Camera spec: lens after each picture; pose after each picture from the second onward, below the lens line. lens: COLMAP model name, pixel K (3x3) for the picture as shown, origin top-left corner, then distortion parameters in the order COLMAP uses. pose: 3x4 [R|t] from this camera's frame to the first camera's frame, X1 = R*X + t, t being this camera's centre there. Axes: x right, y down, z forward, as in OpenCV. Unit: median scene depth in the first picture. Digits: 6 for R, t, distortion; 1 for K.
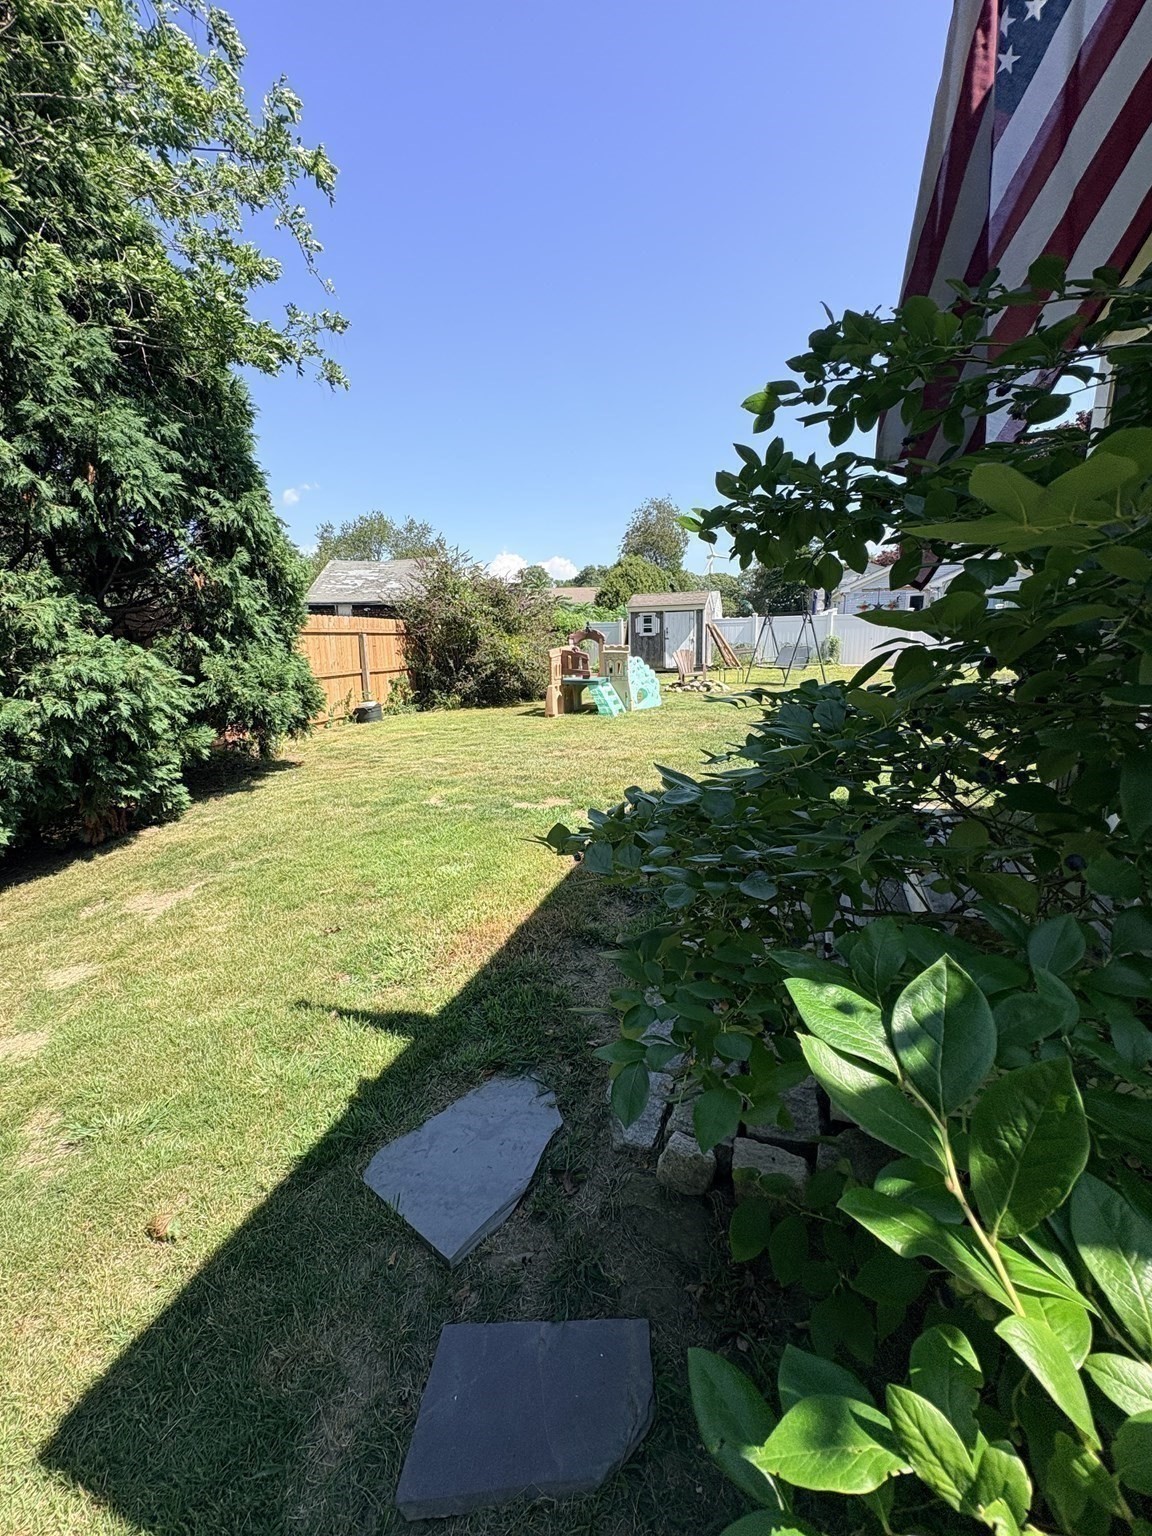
lens RADIAL K [[612.7, 0, 579.5], [0, 612.7, 764.0], [0, 0, 1]] dist [-0.000180, -0.000008]
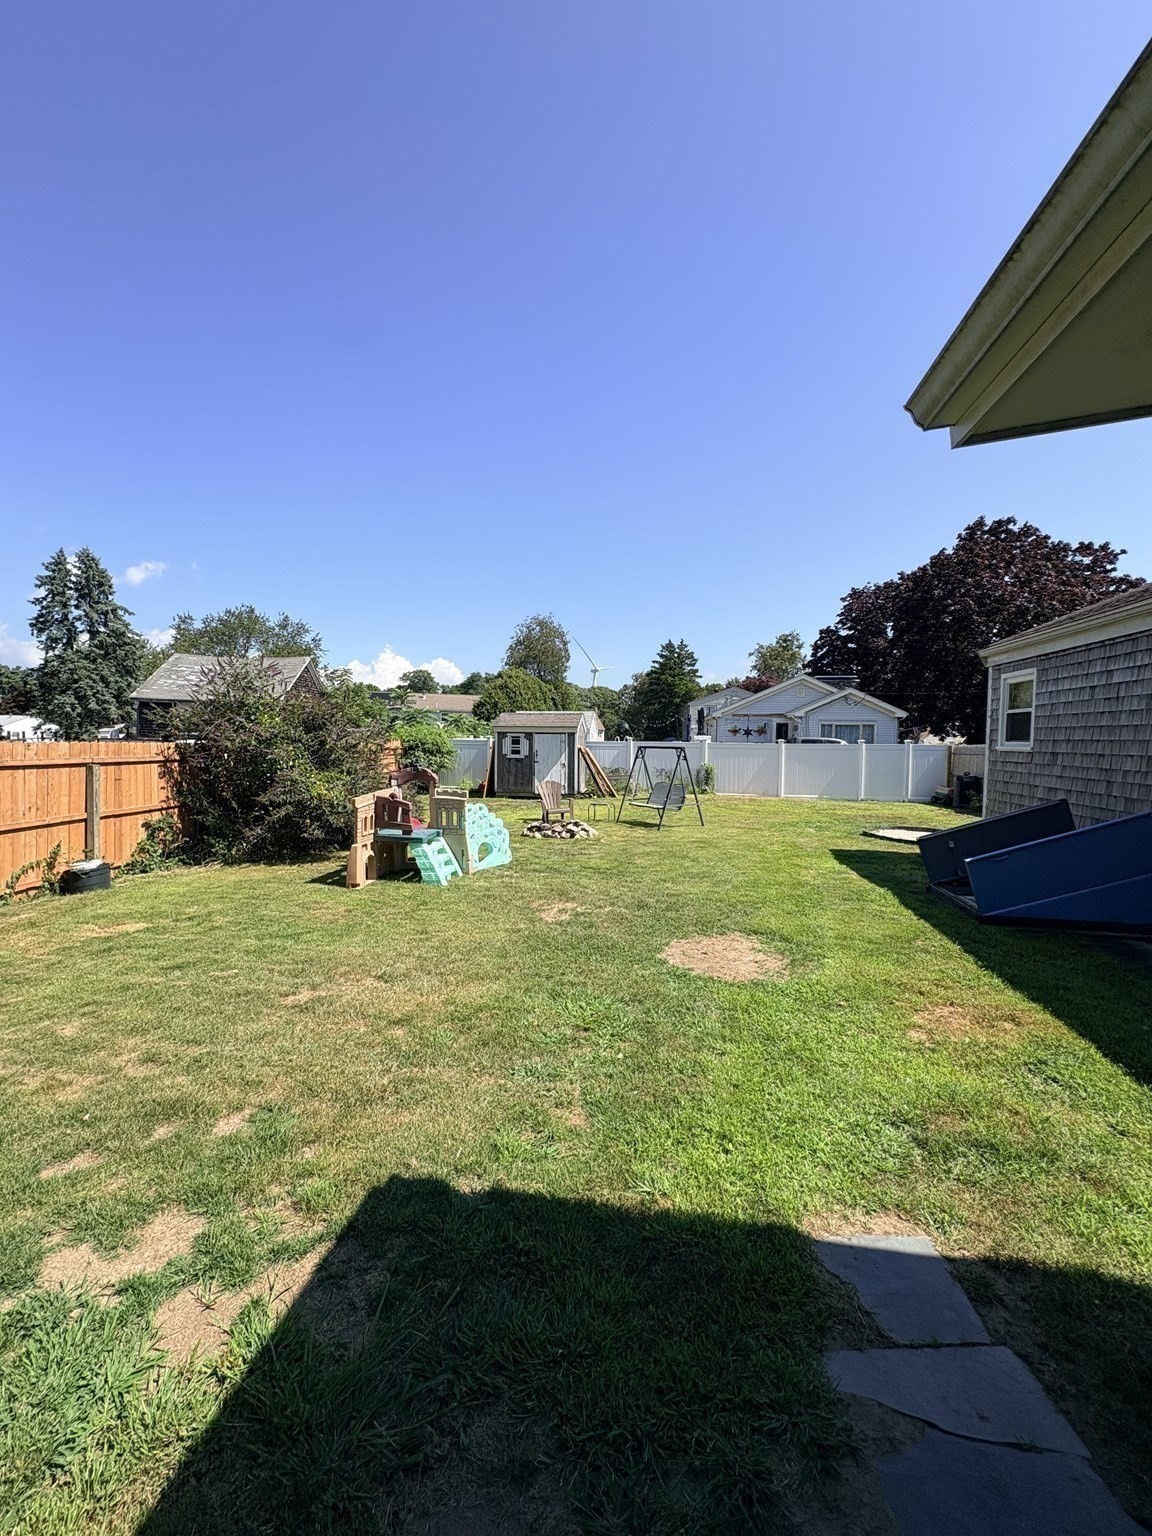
lens RADIAL K [[612.7, 0, 575.6], [0, 612.7, 766.0], [0, 0, 1]] dist [-0.000180, -0.000008]
pose [[0.983876, 0.031150, 0.176116, 0.045030], [-0.001761, 0.986355, -0.164623, -0.054831], [-0.178841, 0.161658, 0.970506, 0.116721]]
